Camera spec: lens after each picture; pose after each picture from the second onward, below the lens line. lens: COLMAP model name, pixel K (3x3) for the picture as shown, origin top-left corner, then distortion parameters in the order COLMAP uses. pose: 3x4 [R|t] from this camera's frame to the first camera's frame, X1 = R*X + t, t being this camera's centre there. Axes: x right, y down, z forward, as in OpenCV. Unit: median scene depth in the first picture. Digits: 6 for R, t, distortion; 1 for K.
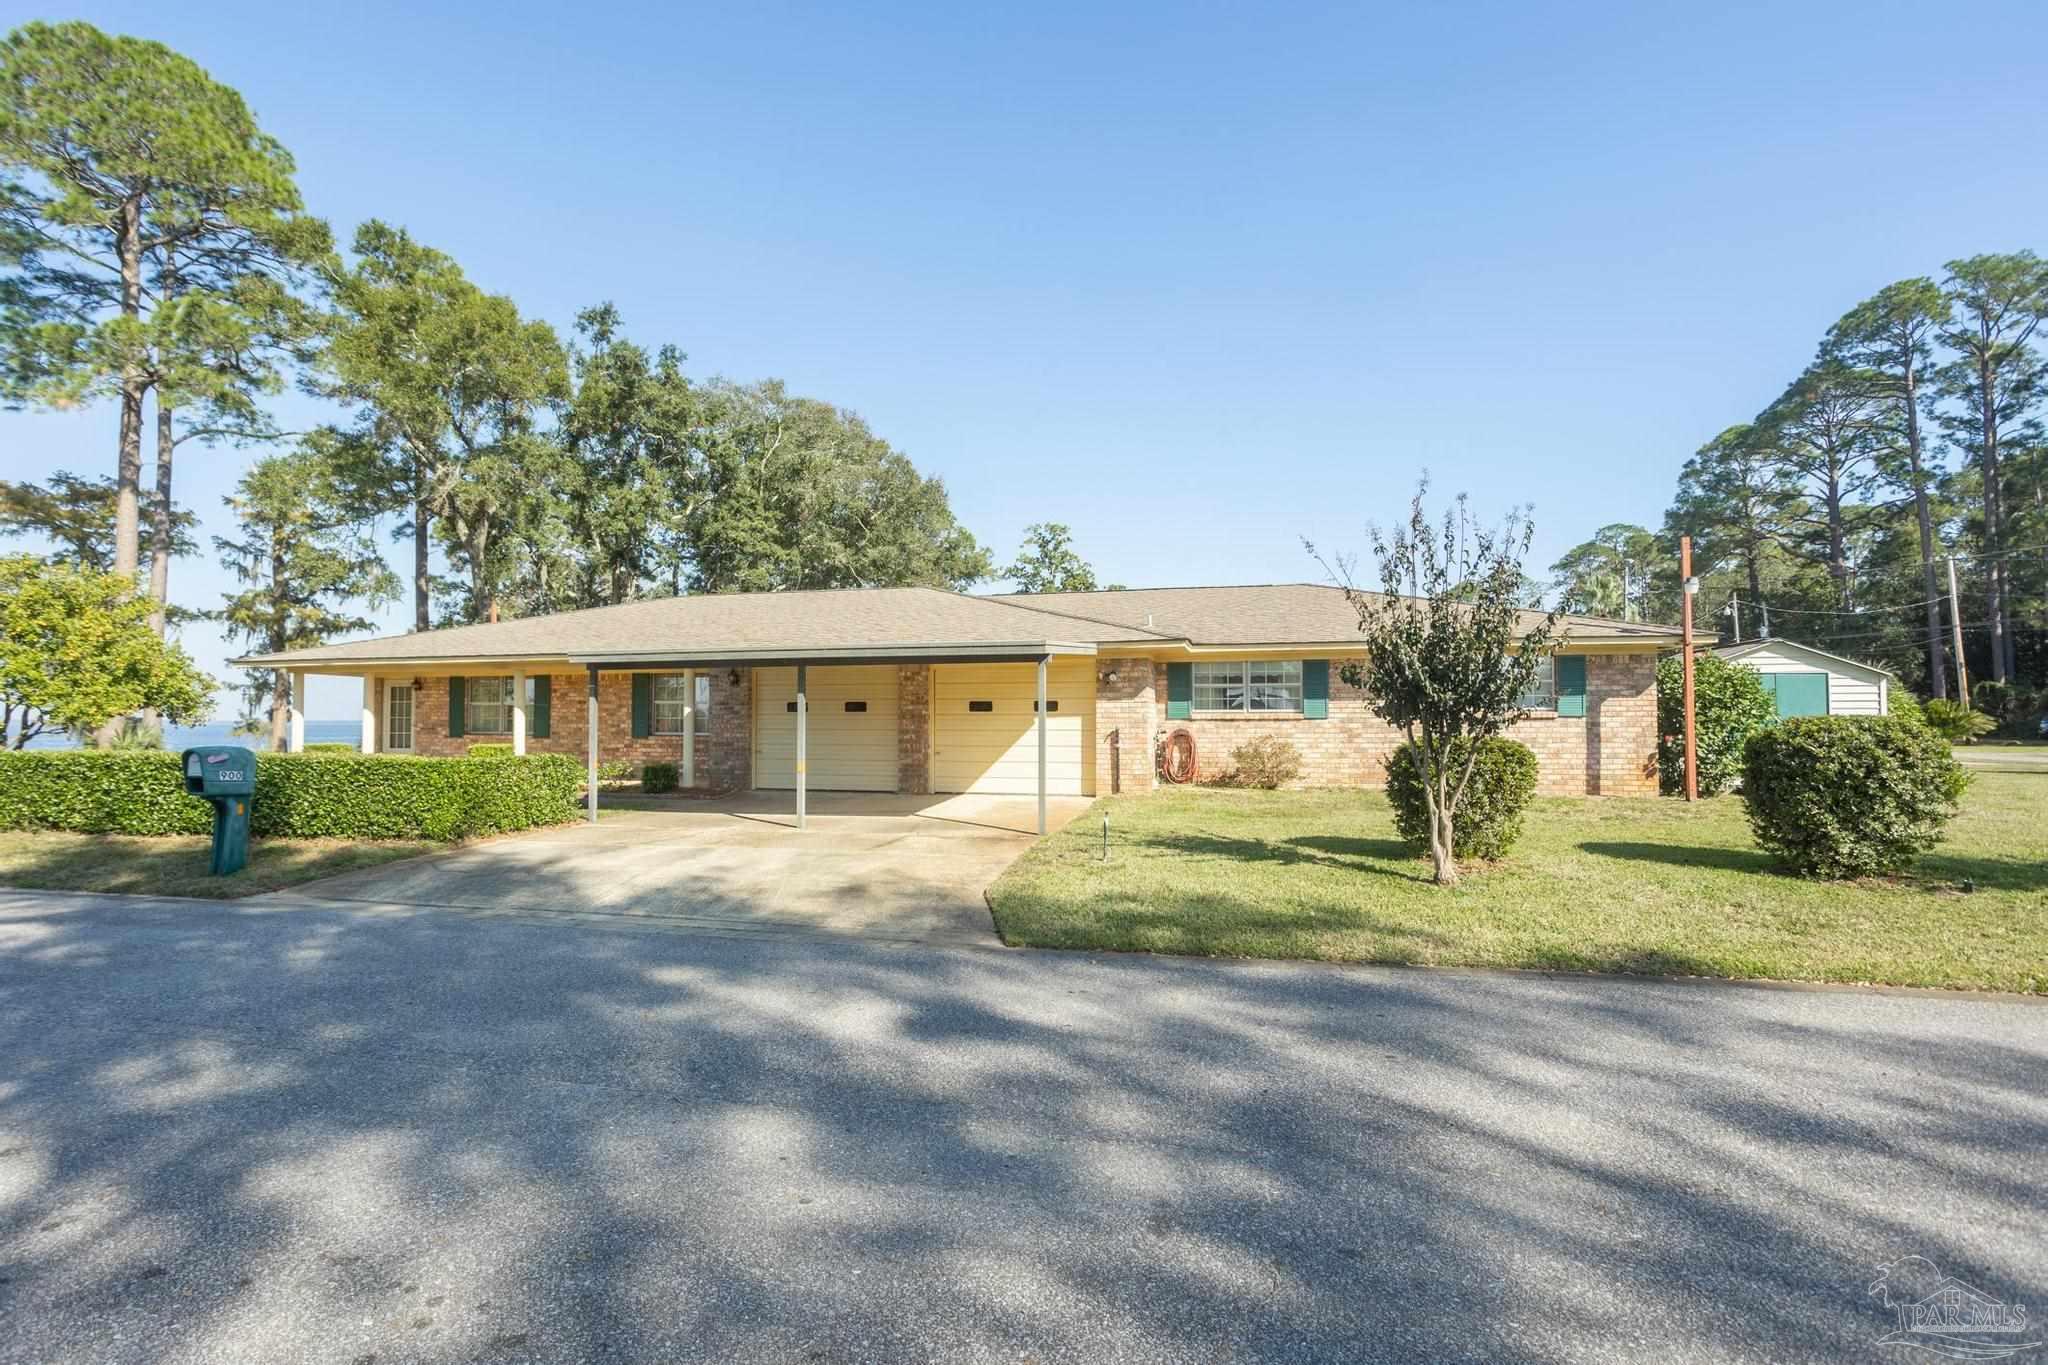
lens RADIAL K [[1020.0, 0, 1017.4], [0, 1020.0, 688.0], [0, 0, 1]] dist [-0.047290, 0.033319]
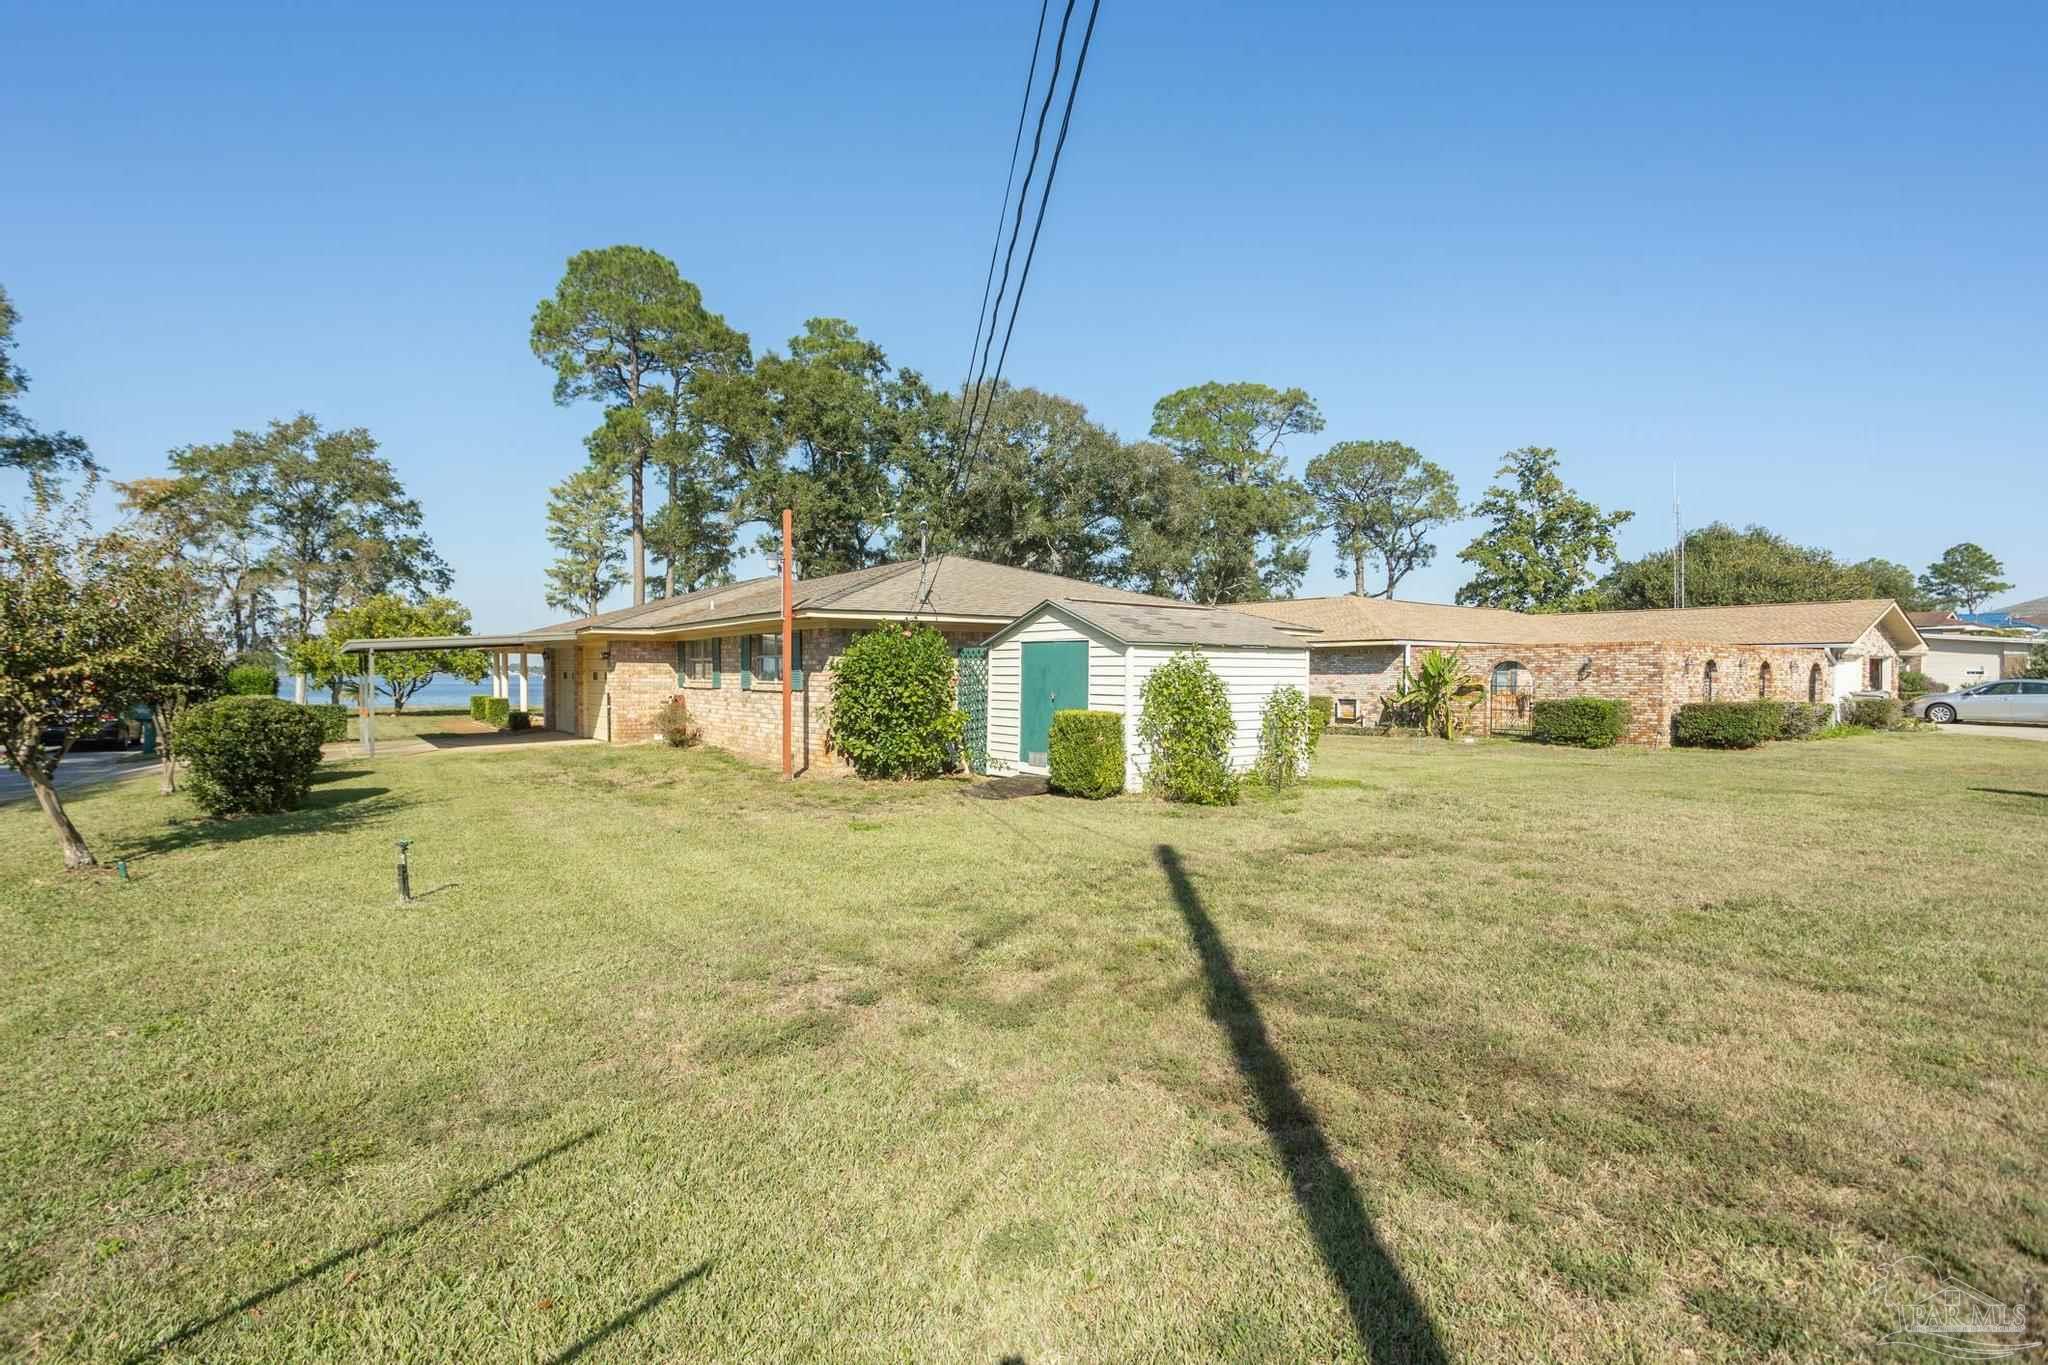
lens RADIAL K [[1020.0, 0, 1017.4], [0, 1020.0, 688.0], [0, 0, 1]] dist [-0.047290, 0.033319]
pose [[0.768441, 0.010595, -0.639833, 0.598838], [0.020407, 0.998949, 0.041050, -0.005461], [0.639595, -0.044602, 0.767417, 0.154368]]
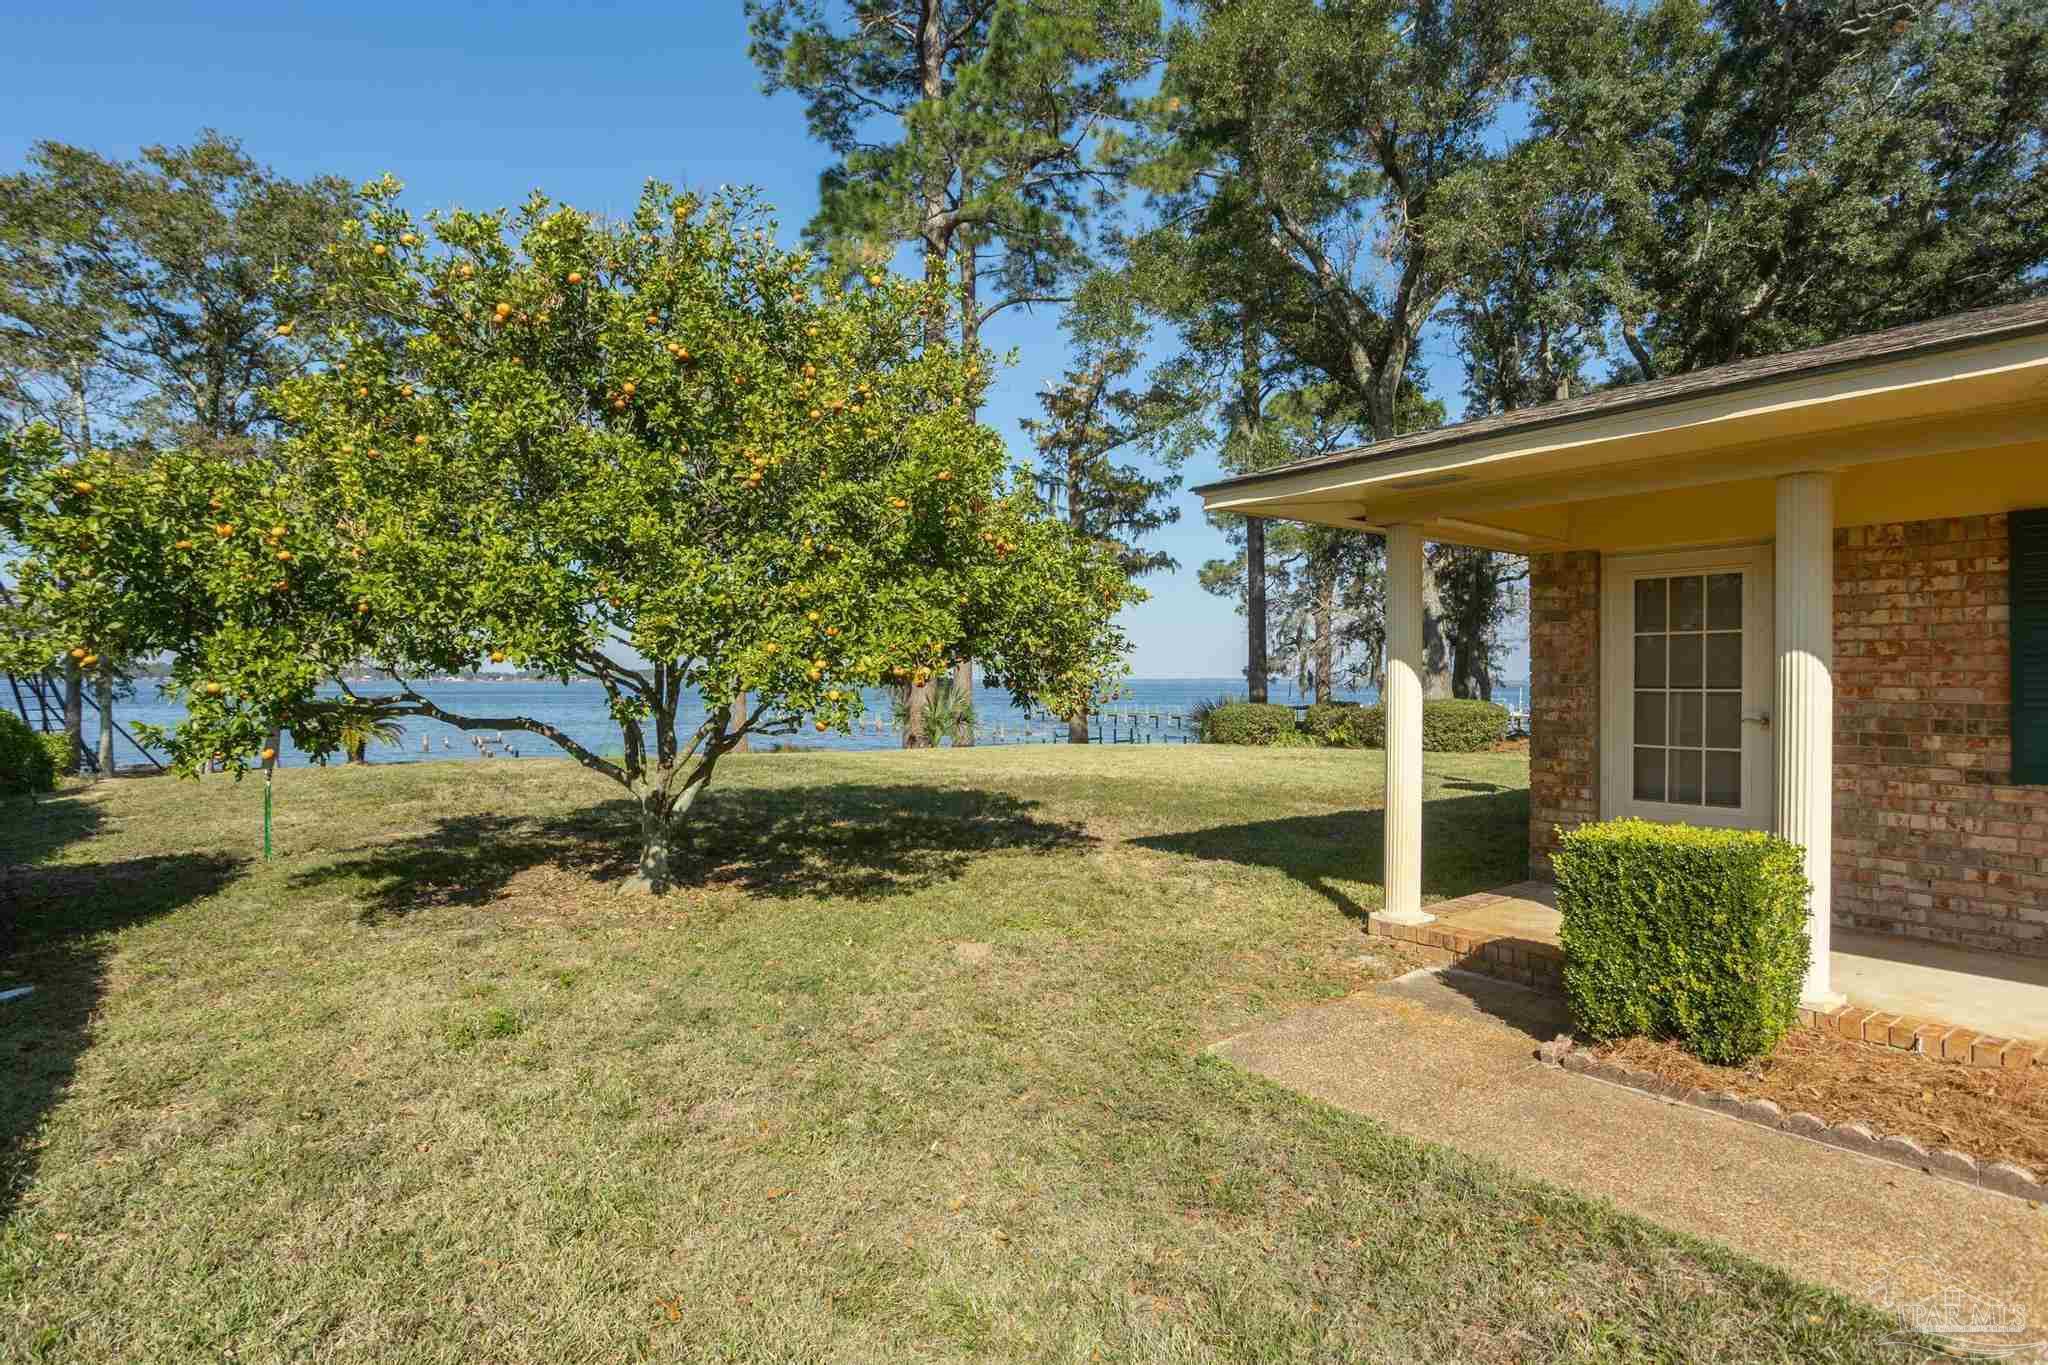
lens RADIAL K [[1040.5, 0, 1024.0], [0, 1040.5, 682.5], [0, 0, 1]] dist [-0.058694, 0.029839]
pose [[0.796761, 0.002917, -0.604288, -0.371779], [0.018172, 0.999420, 0.028784, 0.010199], [0.604022, -0.033915, 0.796246, 0.425418]]
